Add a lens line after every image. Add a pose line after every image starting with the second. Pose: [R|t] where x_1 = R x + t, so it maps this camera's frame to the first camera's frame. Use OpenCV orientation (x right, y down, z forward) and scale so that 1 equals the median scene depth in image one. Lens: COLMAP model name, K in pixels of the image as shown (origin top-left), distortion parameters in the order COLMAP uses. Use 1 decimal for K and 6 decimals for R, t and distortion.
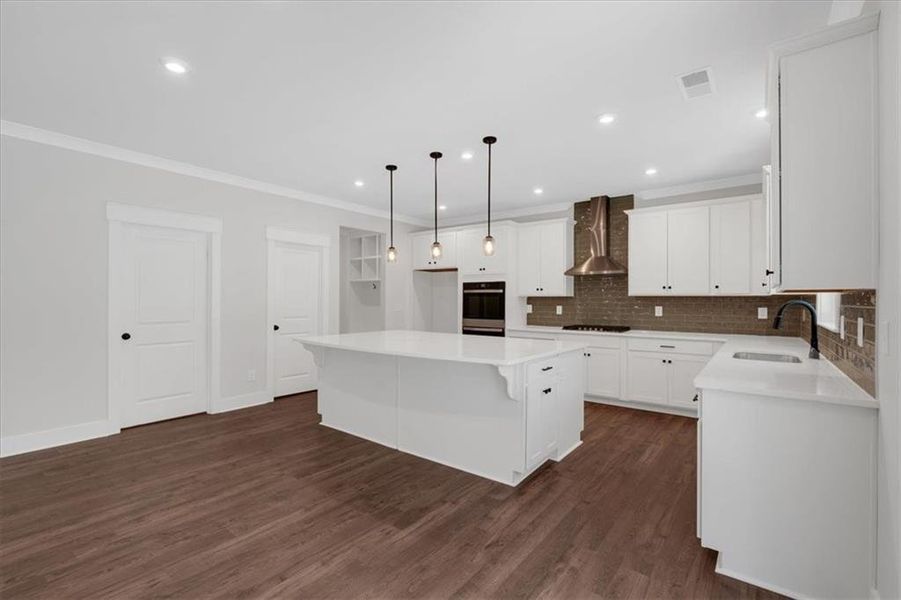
lens RADIAL K [[405.3, 0, 453.4], [0, 405.3, 297.7], [0, 0, 1]] dist [-0.008909, 0.003613]
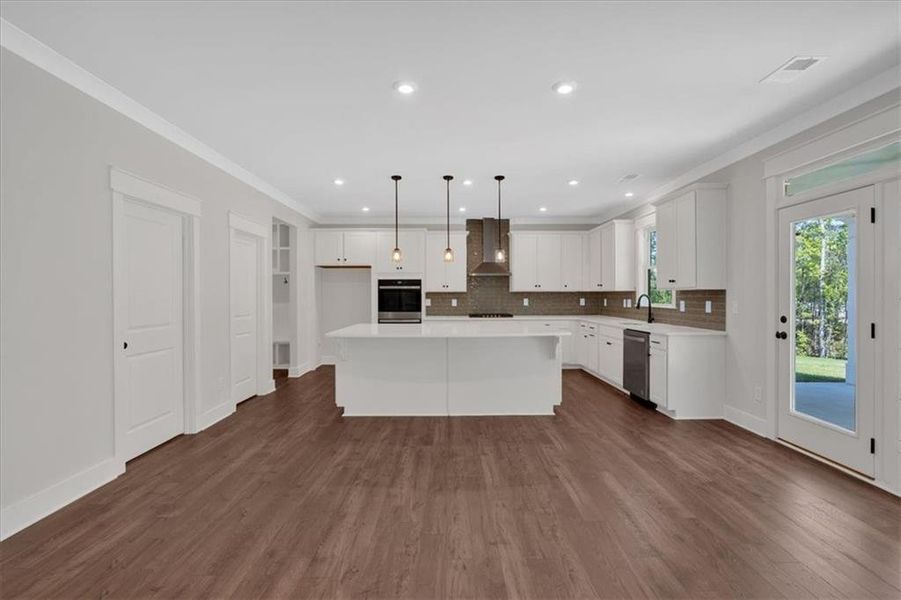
lens RADIAL K [[405.3, 0, 452.2], [0, 405.3, 298.6], [0, 0, 1]] dist [-0.008909, 0.003613]
pose [[0.783628, -0.010939, 0.621134, -0.605155], [0.001625, 0.999878, 0.015559, -0.002451], [-0.621228, -0.011183, 0.783550, 0.016292]]
